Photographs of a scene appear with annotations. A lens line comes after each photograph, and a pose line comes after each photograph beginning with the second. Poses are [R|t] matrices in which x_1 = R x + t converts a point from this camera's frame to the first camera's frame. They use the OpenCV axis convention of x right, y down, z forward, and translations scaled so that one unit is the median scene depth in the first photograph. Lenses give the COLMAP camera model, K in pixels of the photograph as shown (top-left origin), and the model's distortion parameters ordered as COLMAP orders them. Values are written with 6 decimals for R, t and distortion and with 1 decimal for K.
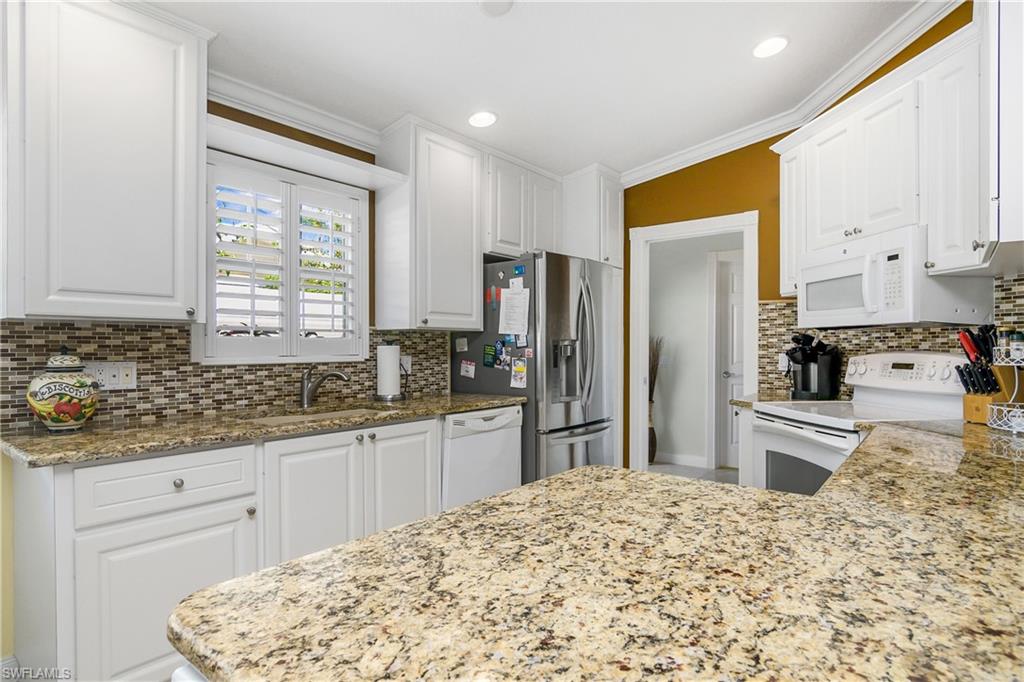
lens RADIAL K [[546.4, 0, 504.0], [0, 546.4, 346.1], [0, 0, 1]] dist [-0.020552, 0.000136]
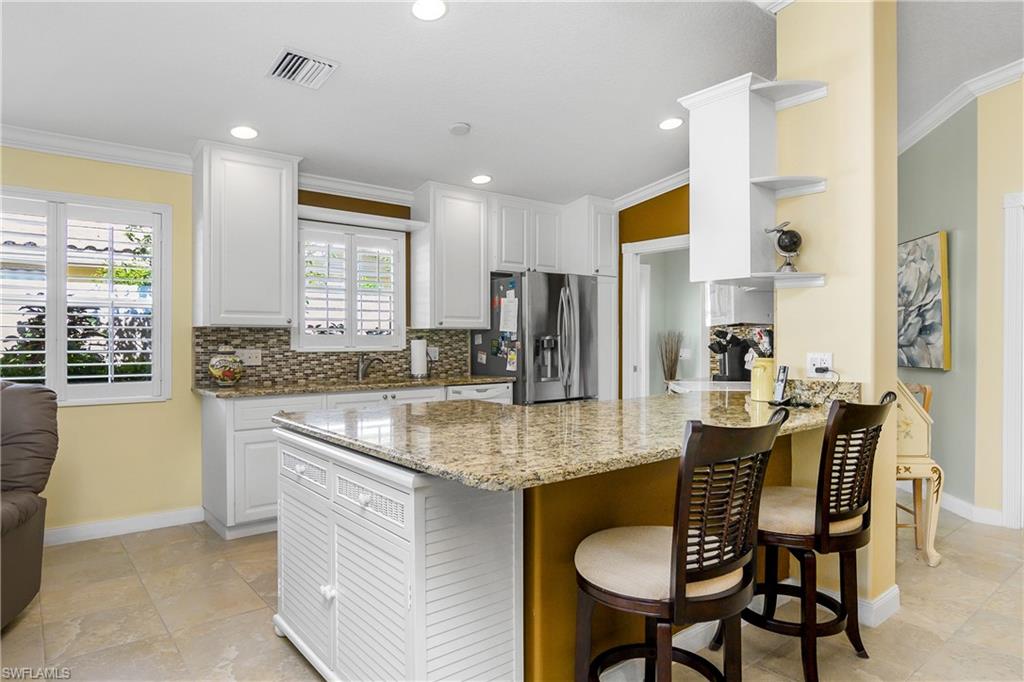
lens RADIAL K [[608.4, 0, 512.0], [0, 608.4, 341.0], [0, 0, 1]] dist [-0.035521, -0.000156]
pose [[0.980269, -0.001635, -0.197663, 0.349610], [0.001777, 0.999998, 0.000544, 0.001524], [0.197662, -0.000885, 0.980270, -0.526622]]
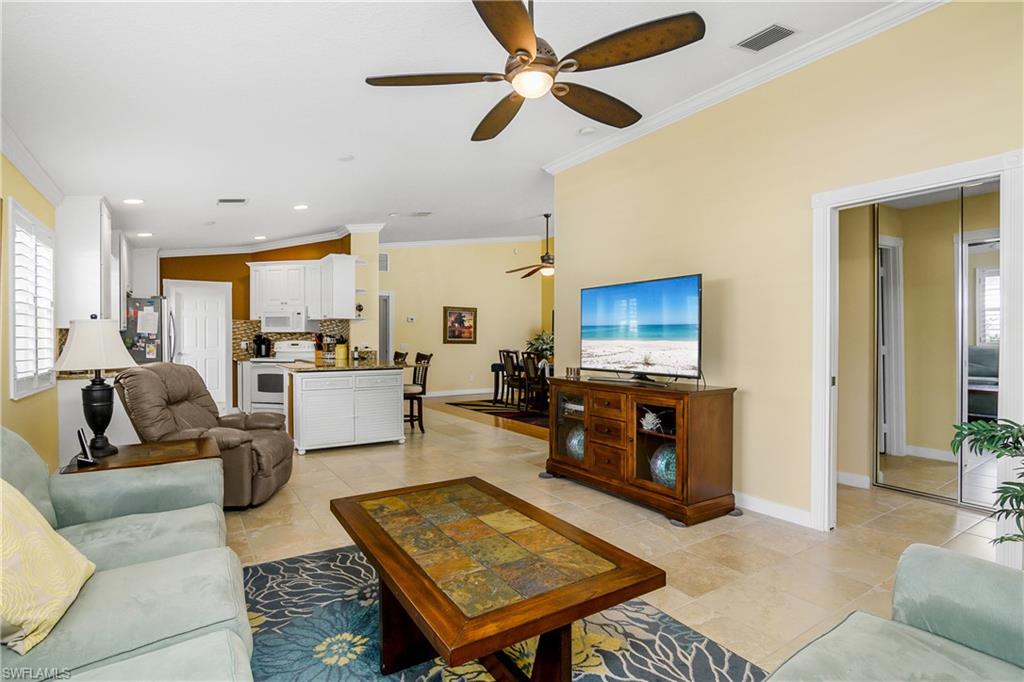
lens RADIAL K [[505.1, 0, 512.0], [0, 505.1, 341.0], [0, 0, 1]] dist [-0.017346, 0.000066]
pose [[0.296955, -0.004525, 0.954881, -1.514383], [0.002690, 0.999989, 0.003902, 0.005557], [-0.954888, 0.001410, 0.296963, -0.989412]]
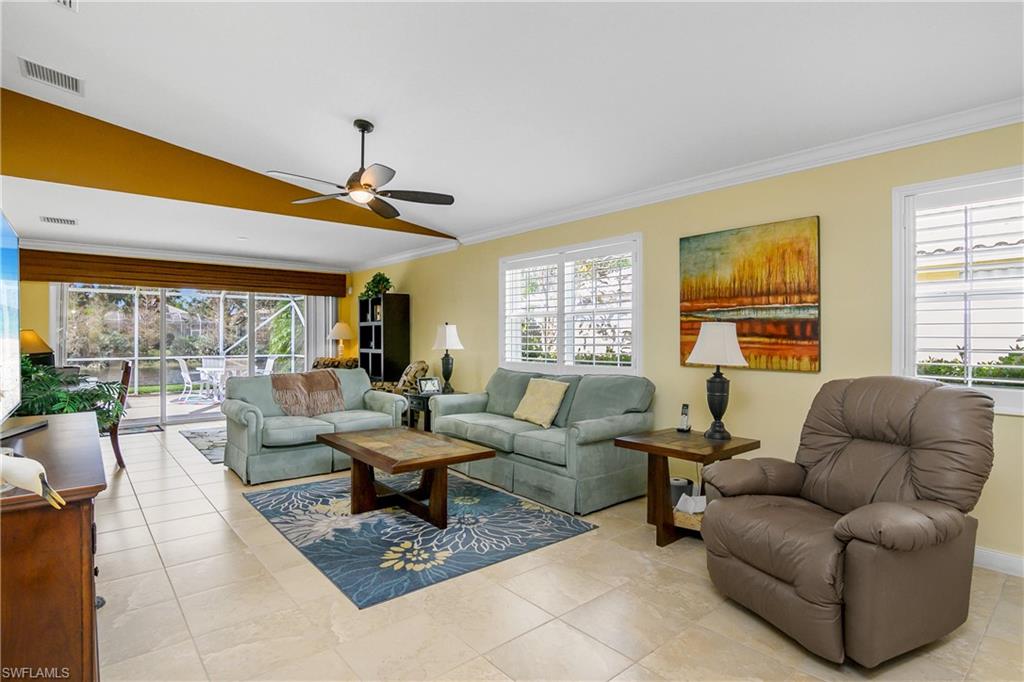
lens RADIAL K [[517.3, 0, 503.3], [0, 517.3, 340.5], [0, 0, 1]] dist [-0.001120, 0.000212]
pose [[-0.189151, 0.002771, -0.981944, 0.228532], [-0.004399, 0.999984, 0.003670, 0.003697], [0.981938, 0.005014, -0.189135, -0.275923]]
